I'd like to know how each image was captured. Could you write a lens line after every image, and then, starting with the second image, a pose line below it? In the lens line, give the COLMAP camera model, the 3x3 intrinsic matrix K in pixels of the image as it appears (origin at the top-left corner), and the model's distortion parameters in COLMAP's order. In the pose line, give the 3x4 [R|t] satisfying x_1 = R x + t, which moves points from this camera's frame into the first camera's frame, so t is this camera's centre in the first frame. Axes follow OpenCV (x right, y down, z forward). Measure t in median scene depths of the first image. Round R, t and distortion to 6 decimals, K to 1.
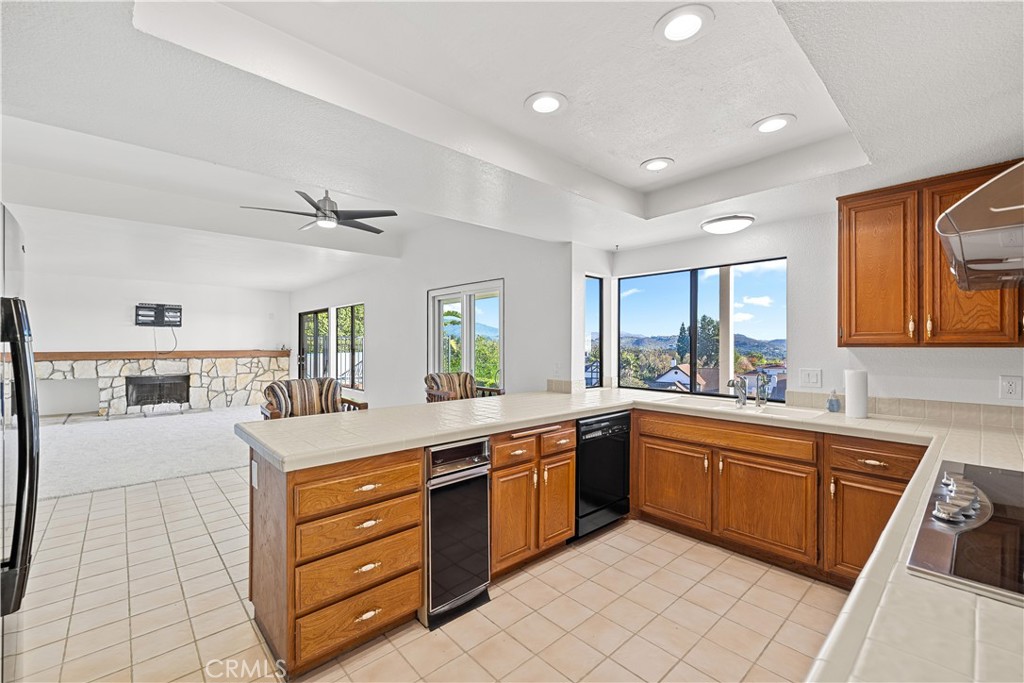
lens RADIAL K [[426.3, 0, 509.7], [0, 426.3, 342.1], [0, 0, 1]] dist [-0.002302, -0.000021]
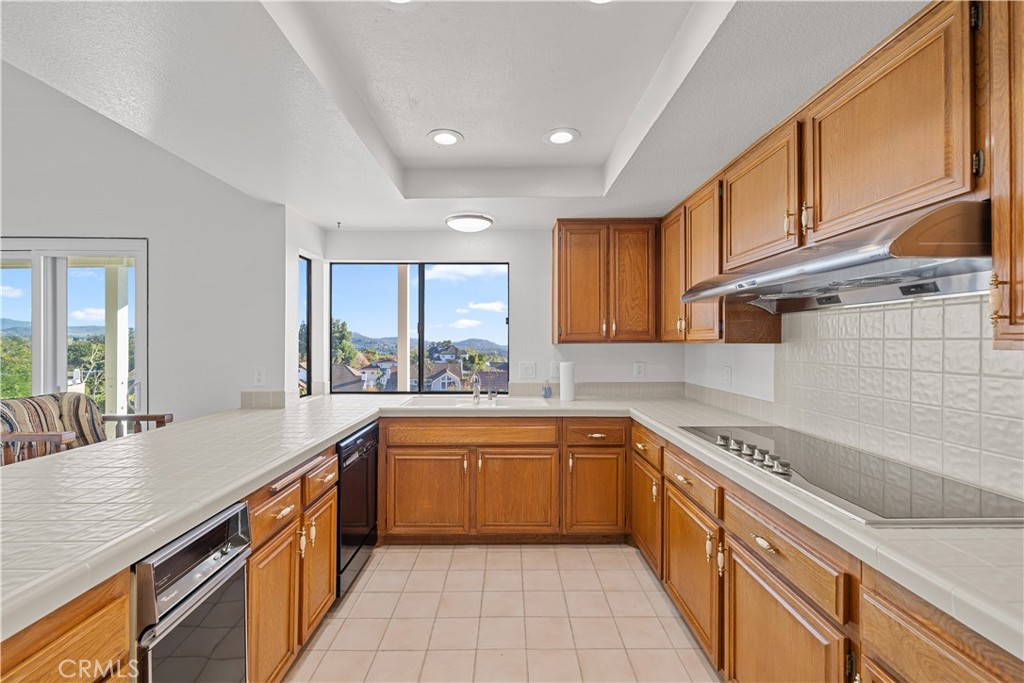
lens RADIAL K [[426.3, 0, 510.1], [0, 426.3, 341.0], [0, 0, 1]] dist [-0.002302, -0.000021]
pose [[0.665003, -0.002612, 0.746836, -0.256556], [-0.000760, 0.999991, 0.004174, -0.000698], [-0.746840, -0.003343, 0.664995, 0.361740]]
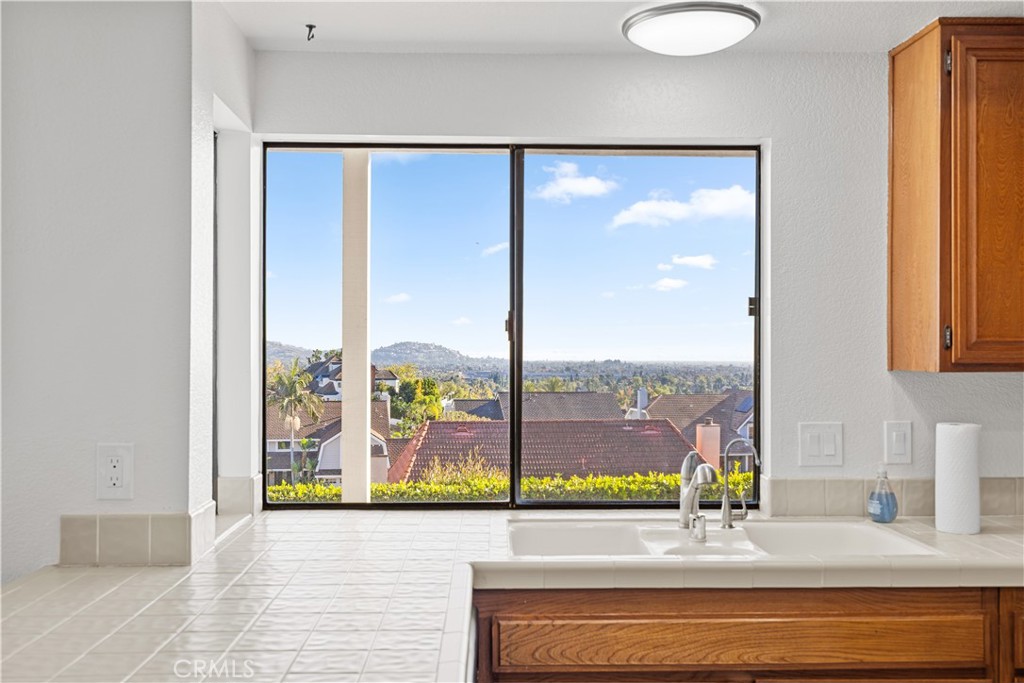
lens RADIAL K [[991.8, 0, 515.2], [0, 991.8, 346.0], [0, 0, 1]] dist [0.019963, 0.000000]
pose [[0.648132, 0.000913, 0.761527, -0.306272], [-0.003016, 0.999995, 0.001368, -0.016711], [-0.761522, -0.003183, 0.648132, 0.812596]]
